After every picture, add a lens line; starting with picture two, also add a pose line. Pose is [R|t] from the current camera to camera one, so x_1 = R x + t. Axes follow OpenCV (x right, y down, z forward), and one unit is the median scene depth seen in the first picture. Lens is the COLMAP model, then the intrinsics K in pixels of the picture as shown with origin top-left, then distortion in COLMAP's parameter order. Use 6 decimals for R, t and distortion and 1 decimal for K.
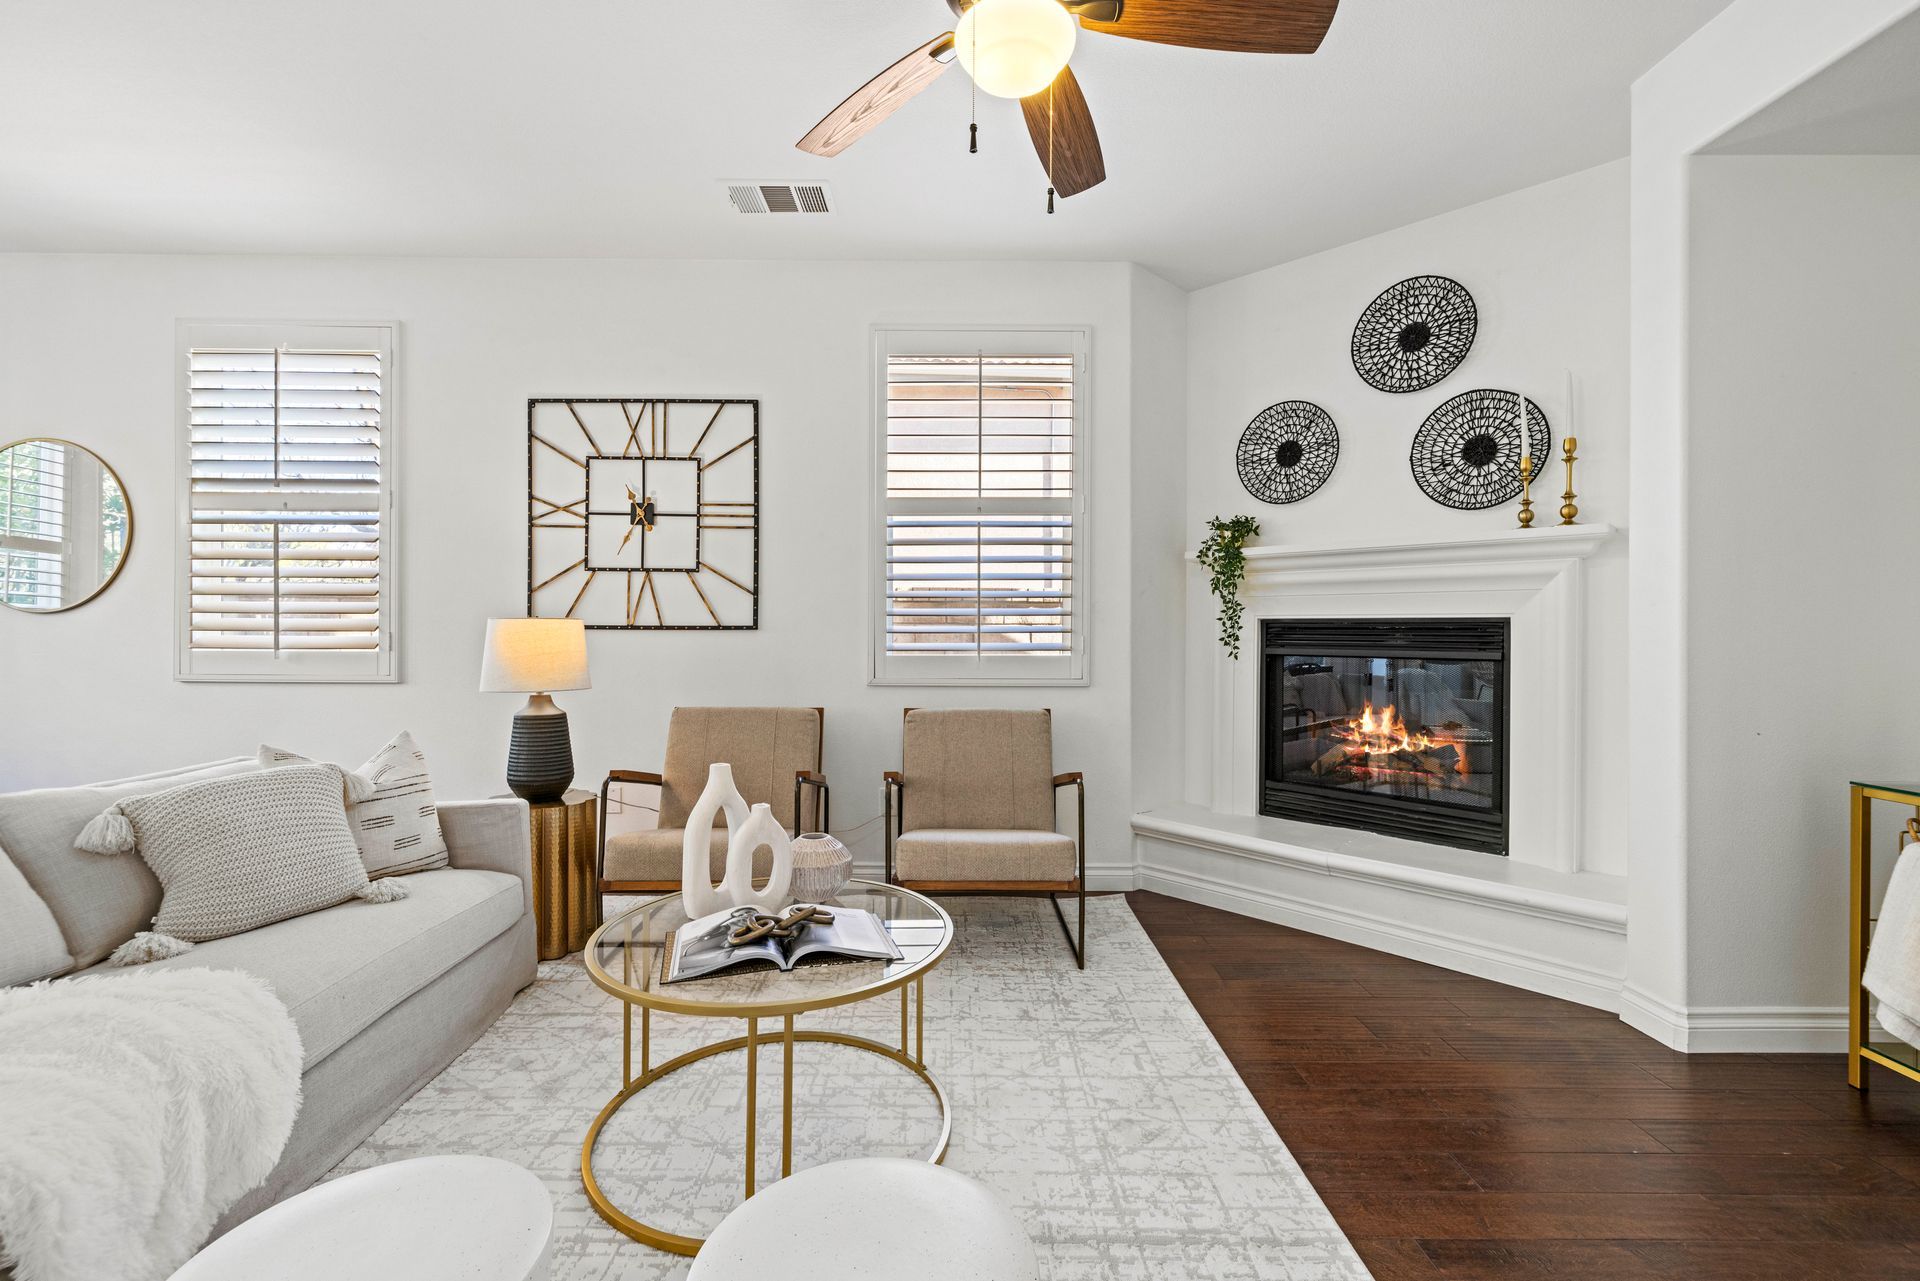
lens RADIAL K [[826.8, 0, 946.1], [0, 826.8, 636.2], [0, 0, 1]] dist [-0.002119, 0.001589]
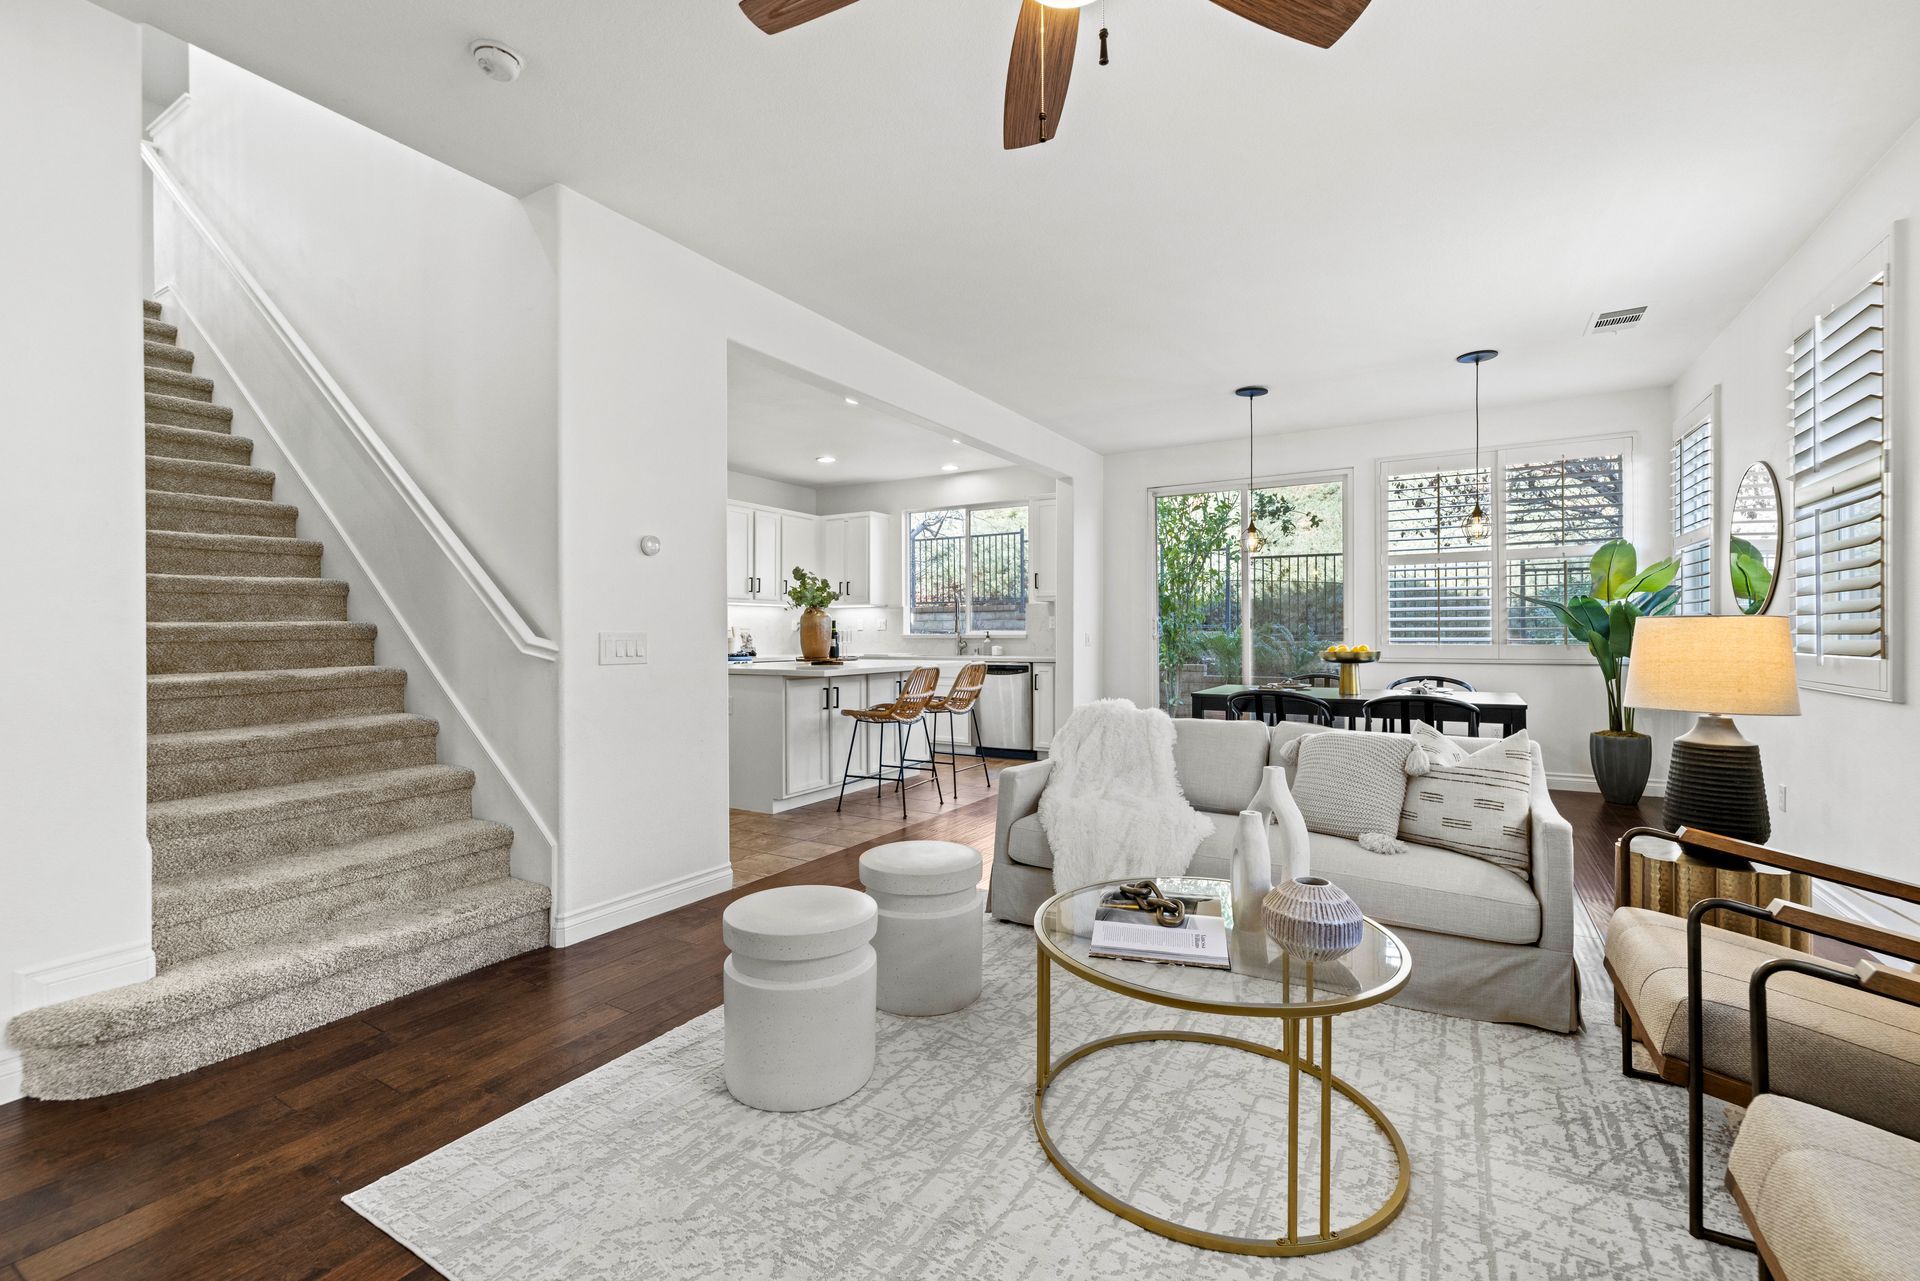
lens RADIAL K [[854.4, 0, 949.7], [0, 854.4, 638.2], [0, 0, 1]] dist [-0.001965, 0.000052]
pose [[-0.518164, 0.000453, -0.855281, 0.438540], [-0.004199, 0.999986, 0.003074, 0.000119], [0.855271, 0.005184, -0.518155, 0.657559]]
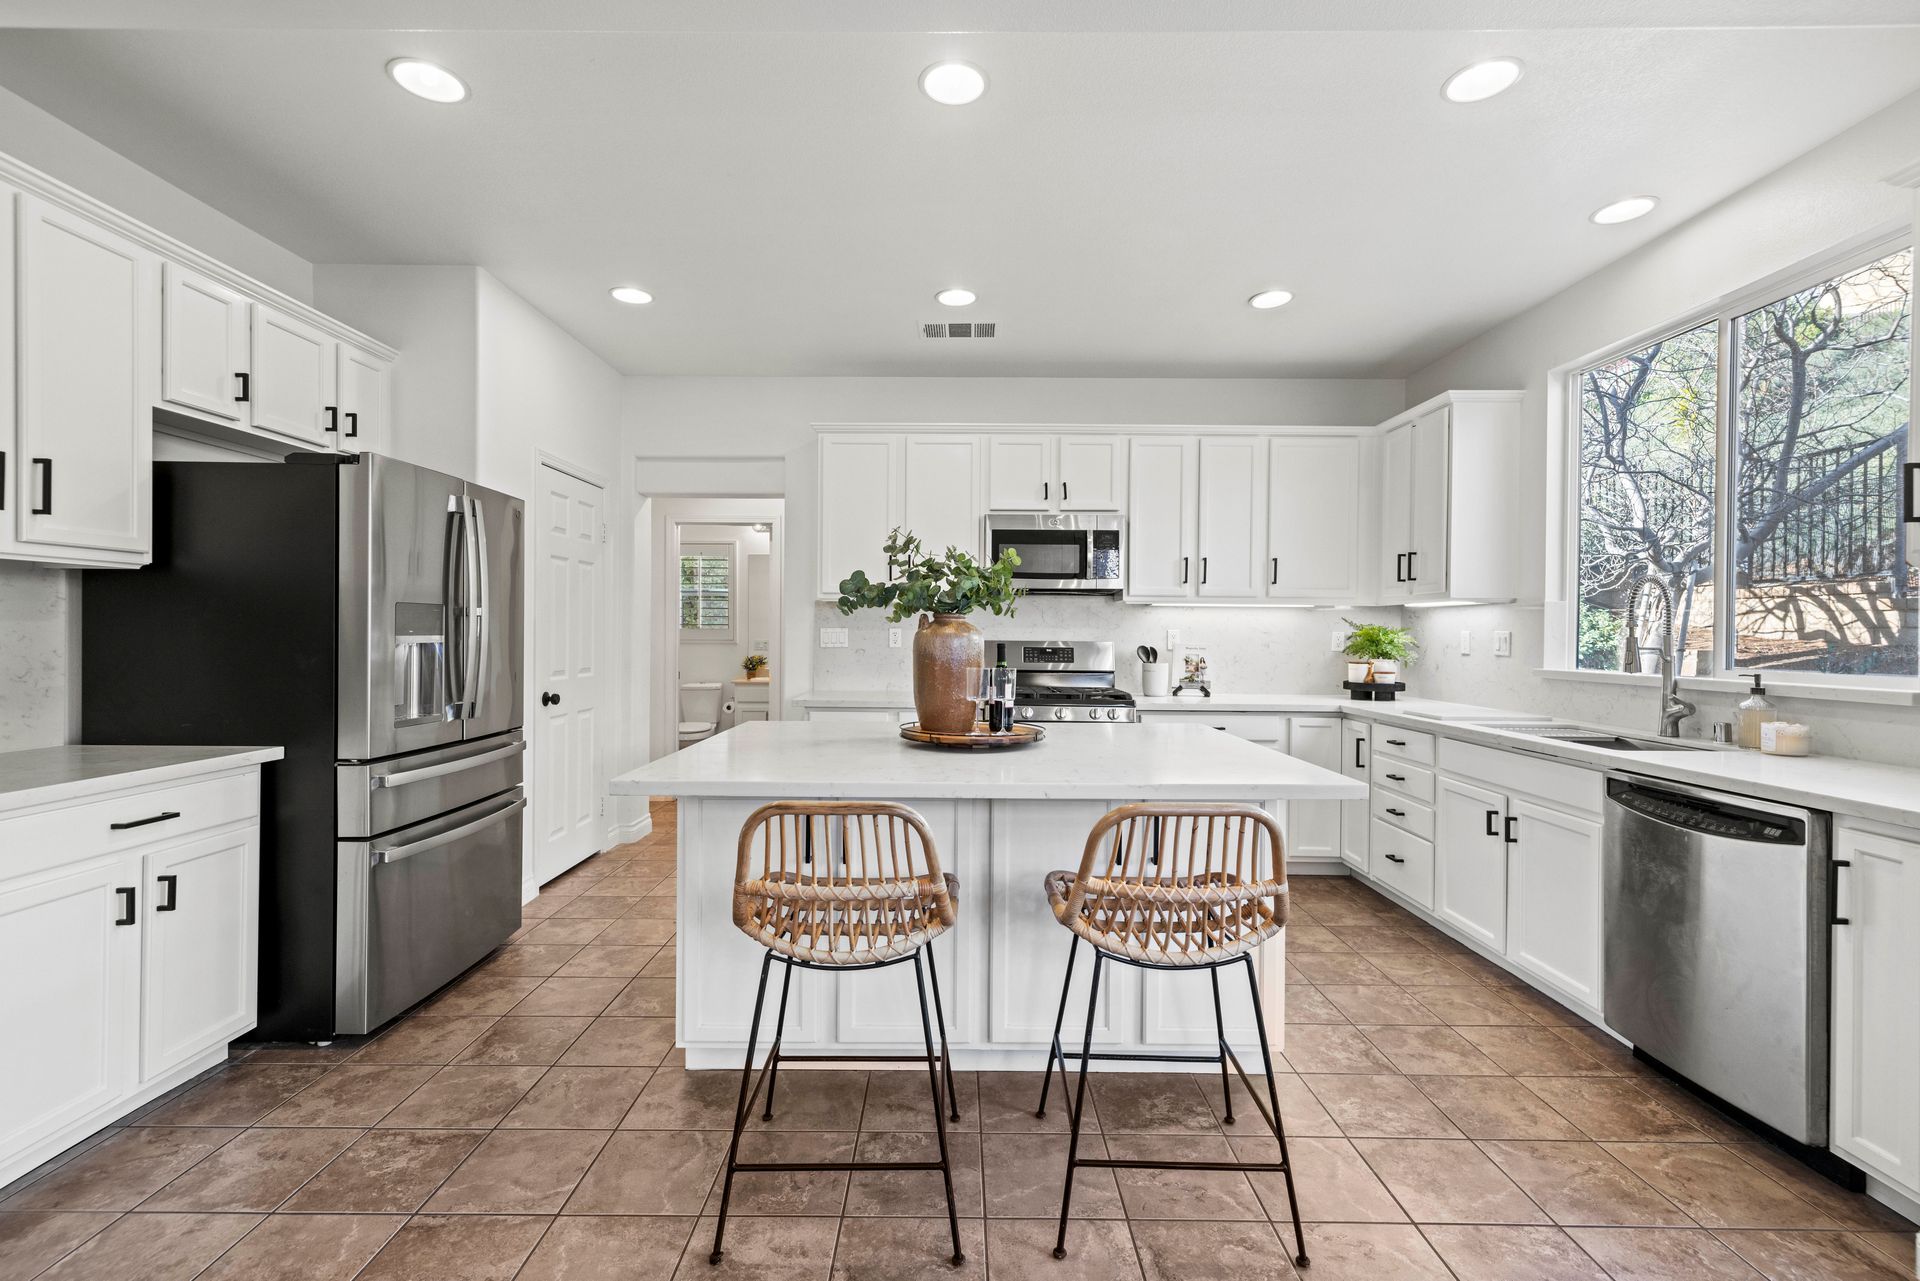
lens RADIAL K [[826.8, 0, 957.2], [0, 826.8, 641.7], [0, 0, 1]] dist [-0.002119, 0.001589]
pose [[-0.999899, -0.013240, 0.005109, -0.851577], [-0.013153, 0.999775, 0.016621, -0.043885], [-0.005328, 0.016552, -0.999849, 0.294468]]
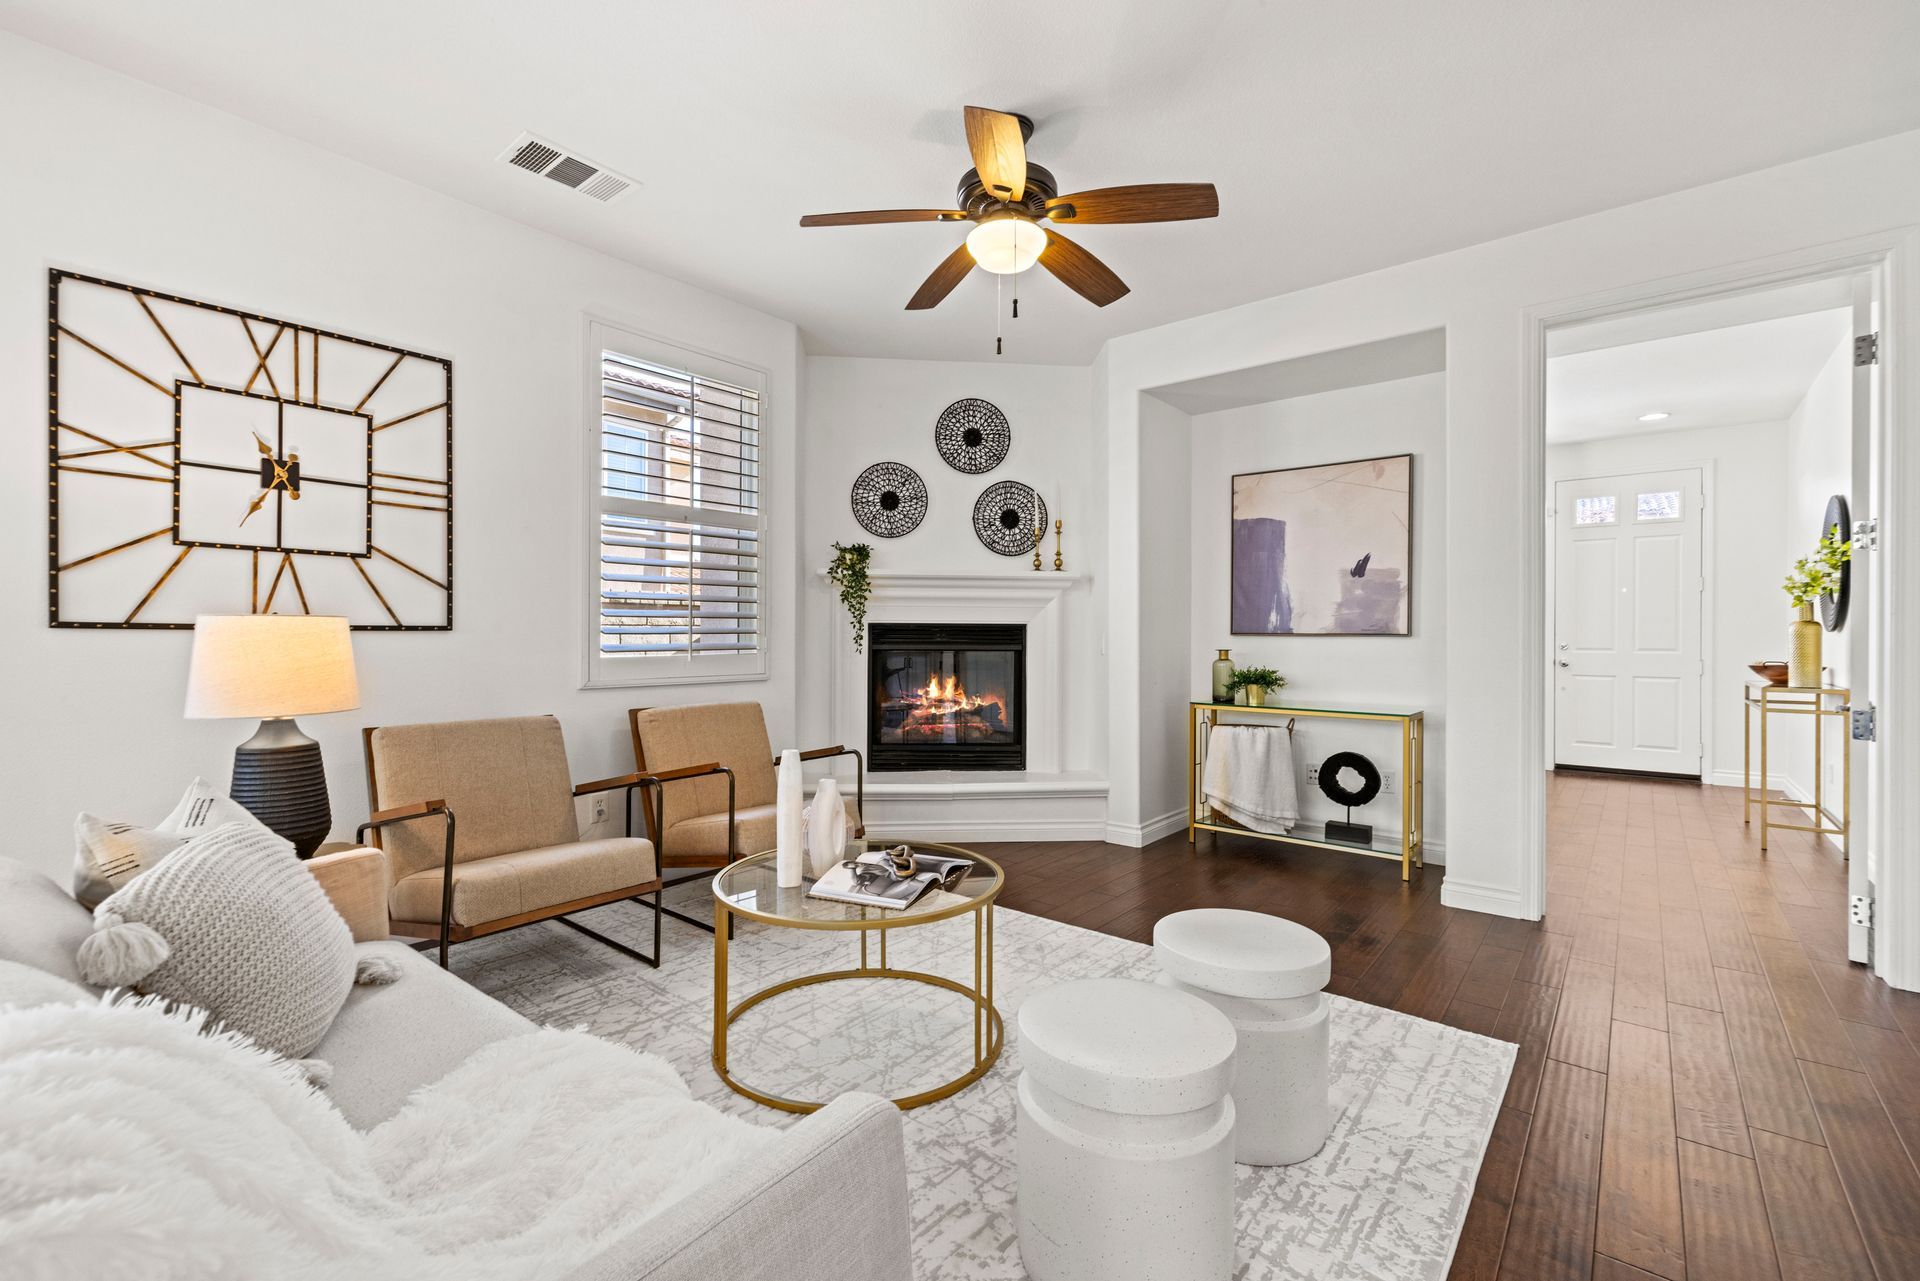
lens RADIAL K [[826.8, 0, 963.2], [0, 826.8, 635.8], [0, 0, 1]] dist [-0.002119, 0.001589]
pose [[0.633071, -0.003610, 0.774085, -0.554014], [0.002037, 0.999993, 0.002998, -0.003857], [-0.774091, -0.000321, 0.633074, 0.050891]]
